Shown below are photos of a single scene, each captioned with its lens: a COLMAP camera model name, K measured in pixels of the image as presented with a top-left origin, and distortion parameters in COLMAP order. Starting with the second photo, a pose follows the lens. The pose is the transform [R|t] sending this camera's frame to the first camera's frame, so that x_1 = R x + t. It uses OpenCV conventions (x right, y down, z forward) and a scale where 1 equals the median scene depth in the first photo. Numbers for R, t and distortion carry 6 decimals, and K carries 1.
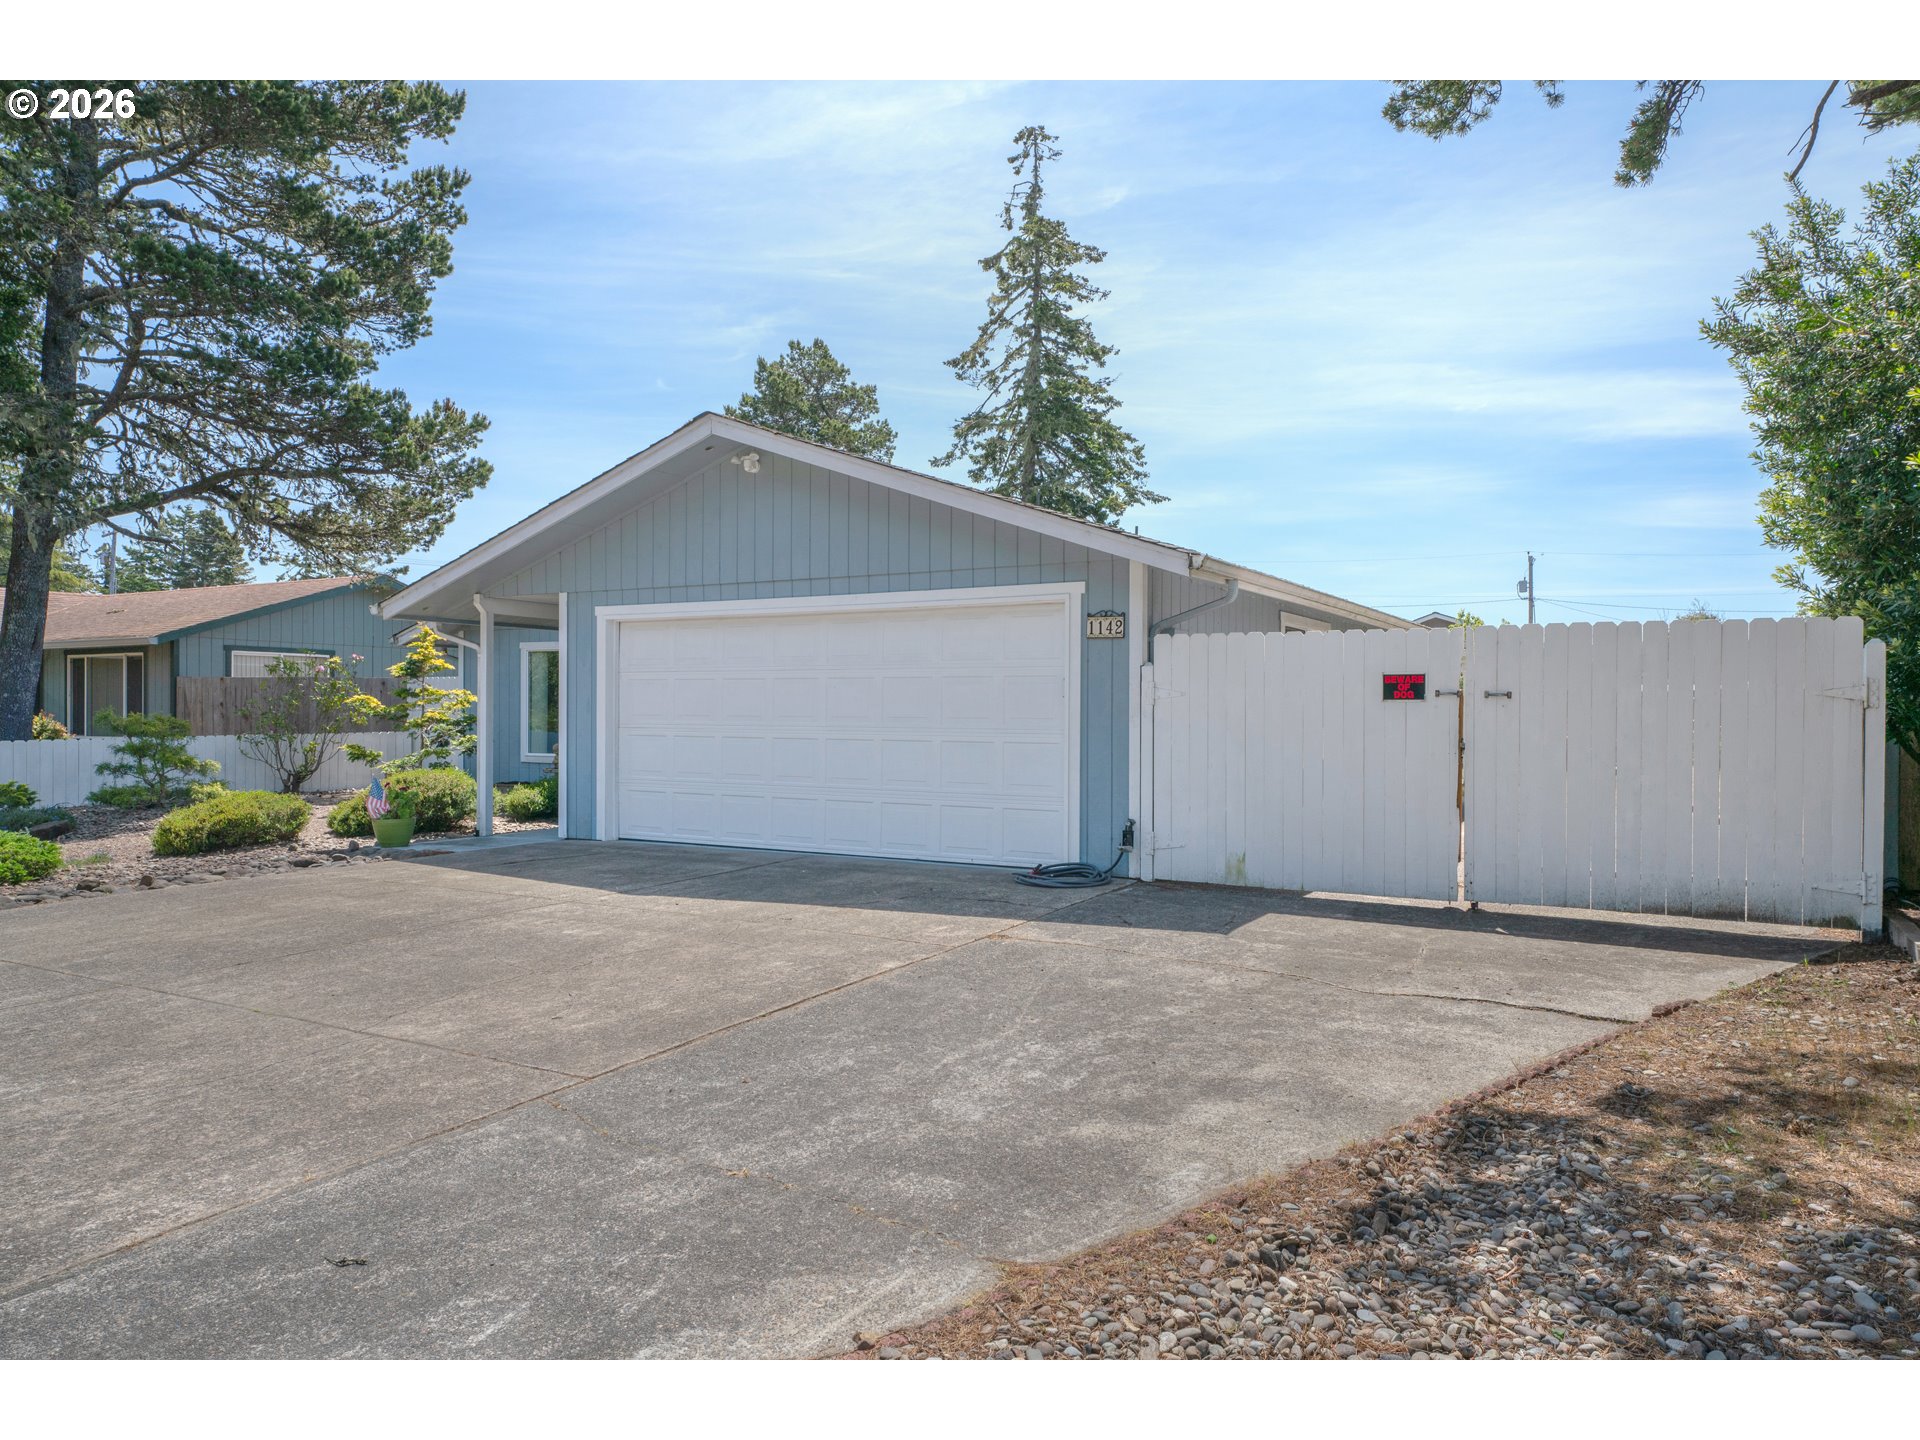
lens RADIAL K [[1256.5, 0, 968.6], [0, 1256.5, 711.8], [0, 0, 1]] dist [0.025106, -0.004137]
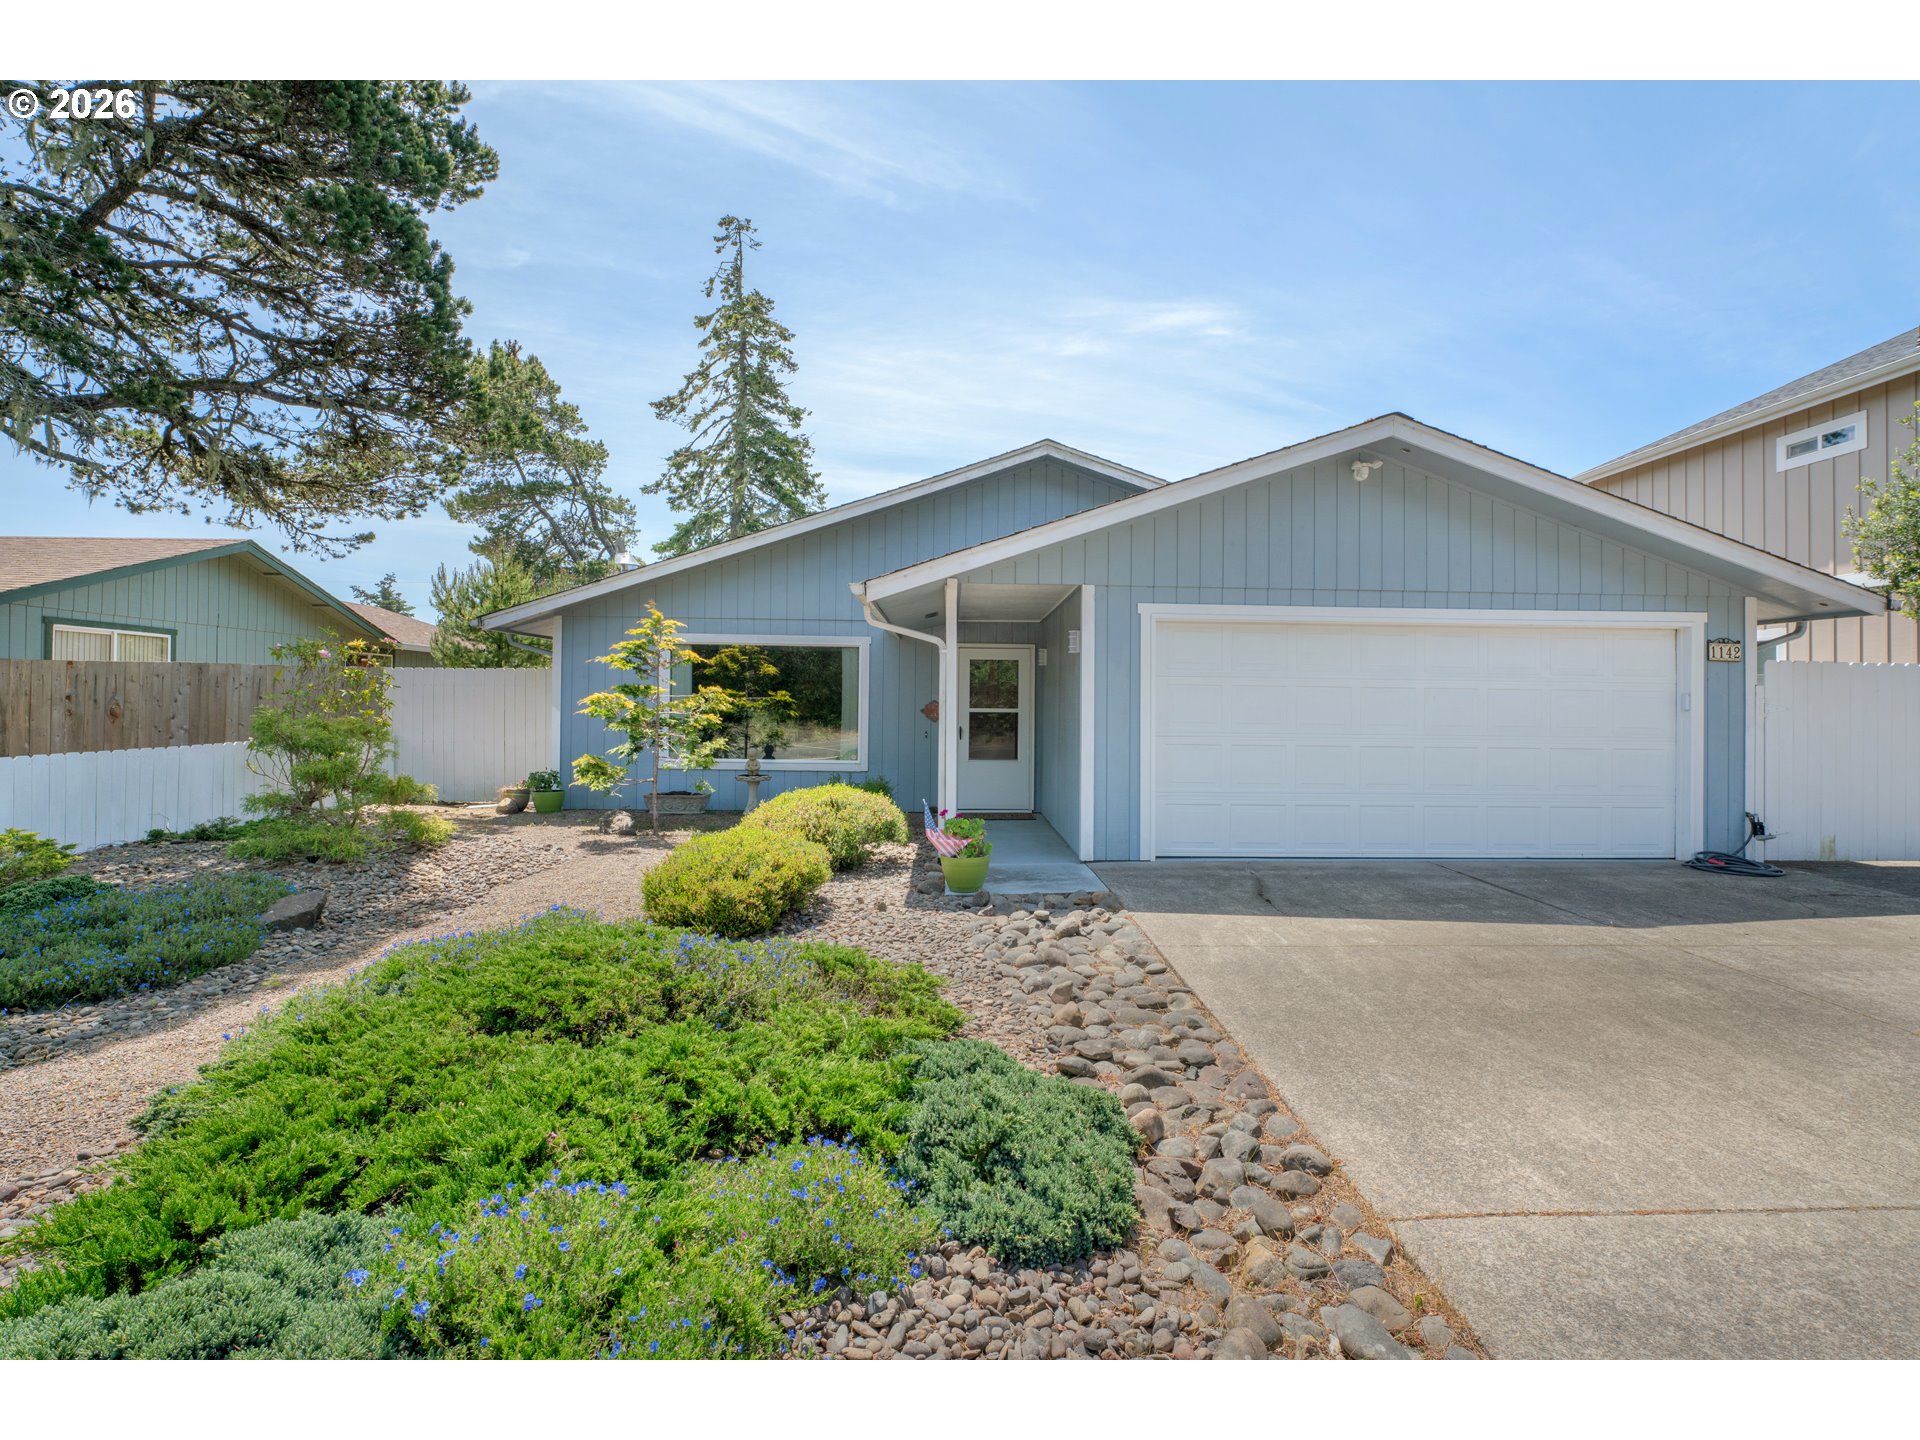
lens RADIAL K [[922.1, 0, 956.5], [0, 922.1, 705.9], [0, 0, 1]] dist [-0.010250, -0.001891]
pose [[0.851895, 0.006144, 0.523676, -0.395742], [-0.007378, 0.999973, 0.000270, -0.004678], [-0.523660, -0.004094, 0.851917, 0.263911]]
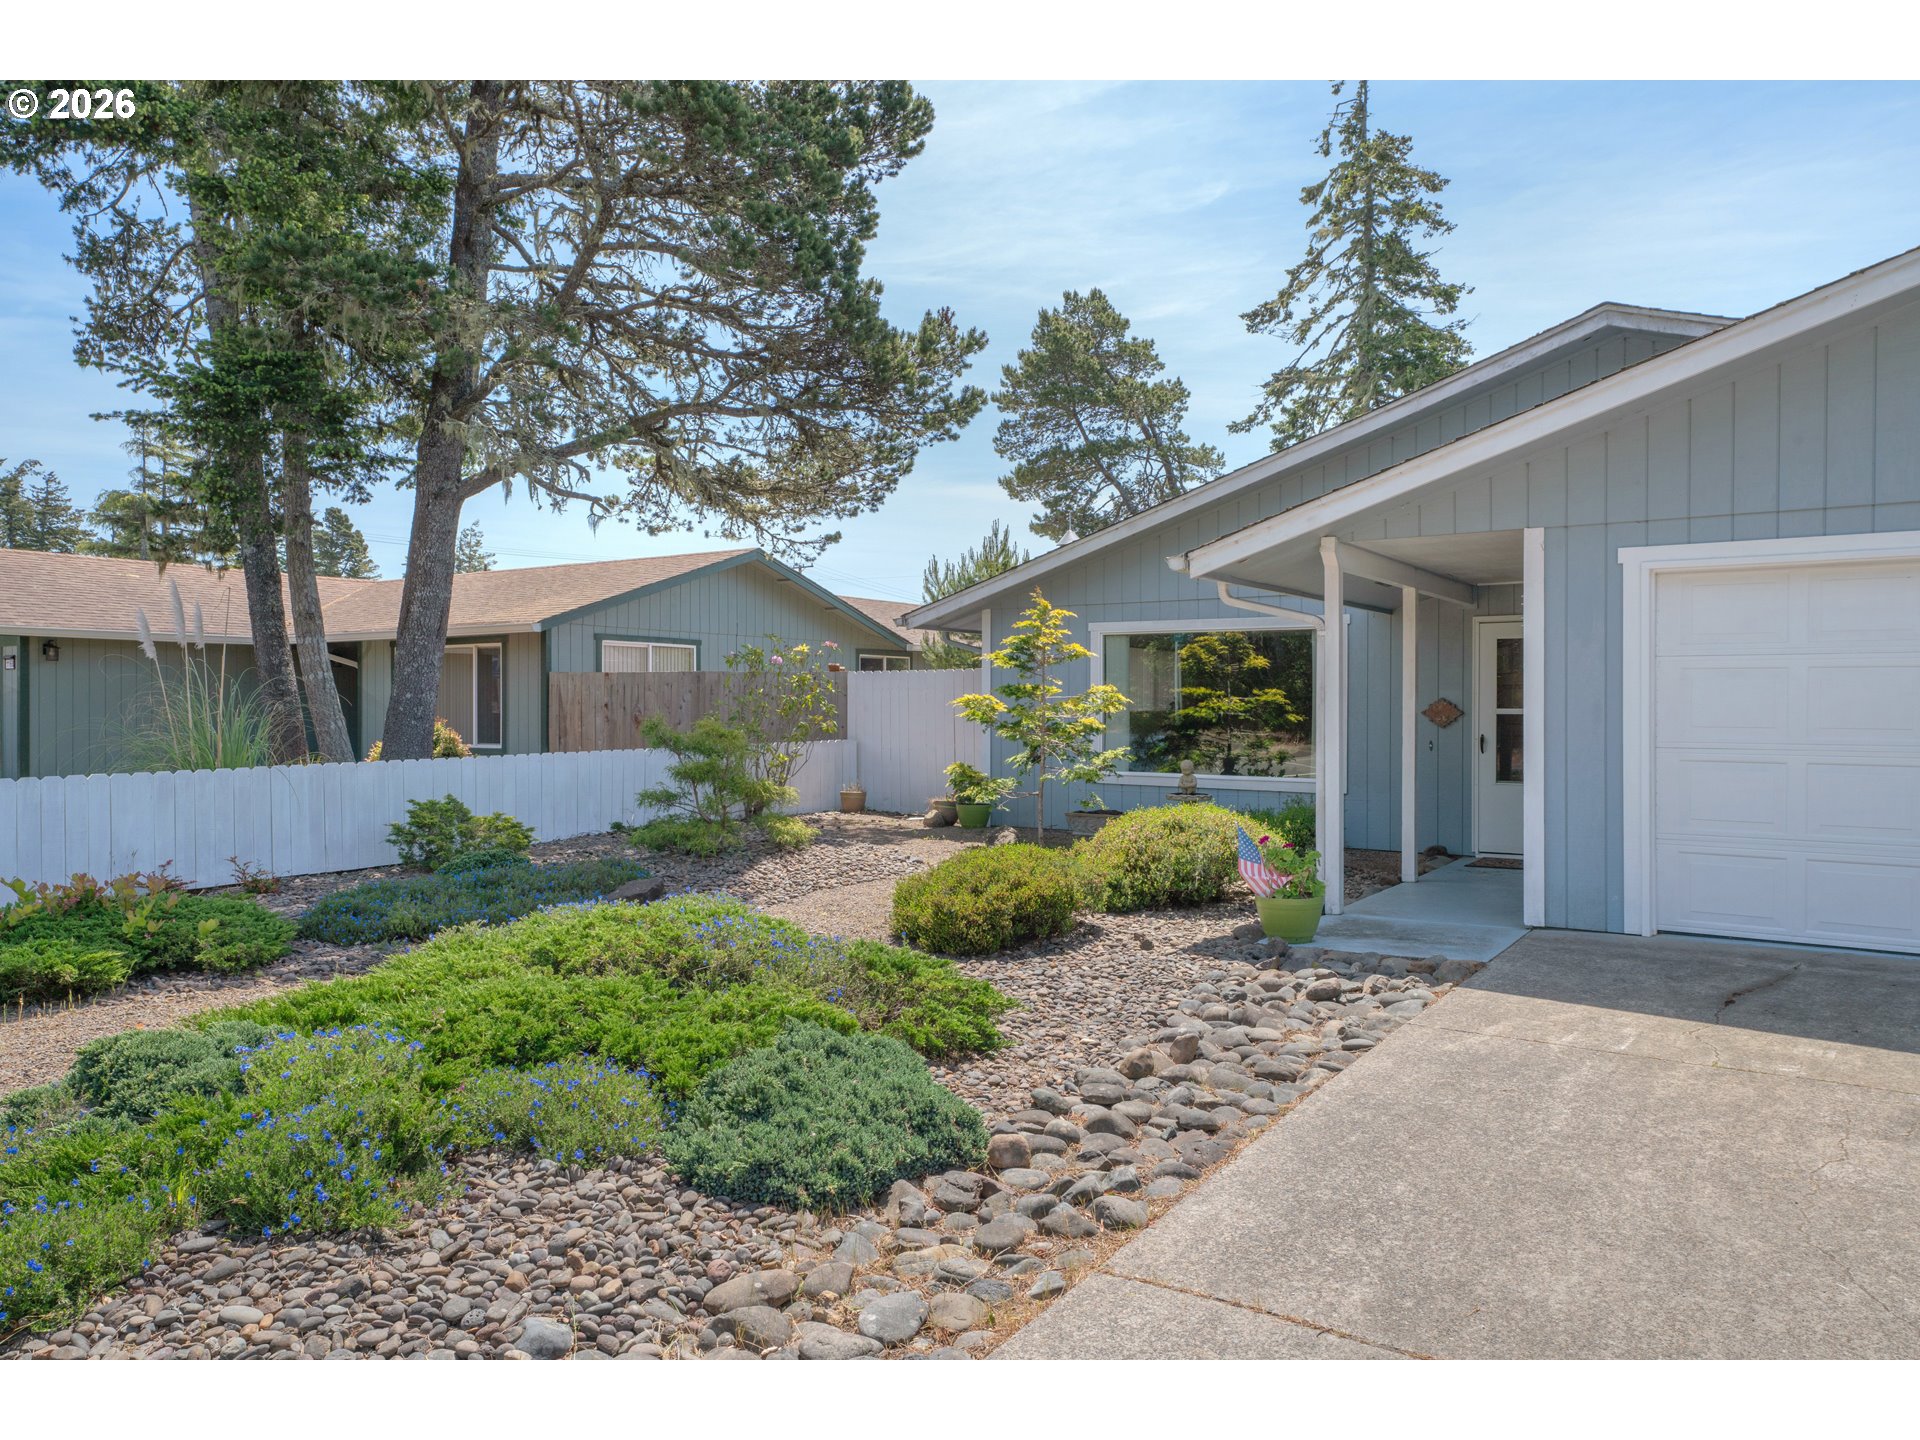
lens RADIAL K [[1256.5, 0, 959.1], [0, 1256.5, 725.4], [0, 0, 1]] dist [0.025106, -0.004137]
pose [[0.998391, -0.000263, -0.056697, -0.304574], [0.001019, 0.999911, 0.013294, -0.003627], [0.056688, -0.013330, 0.998303, 0.197522]]
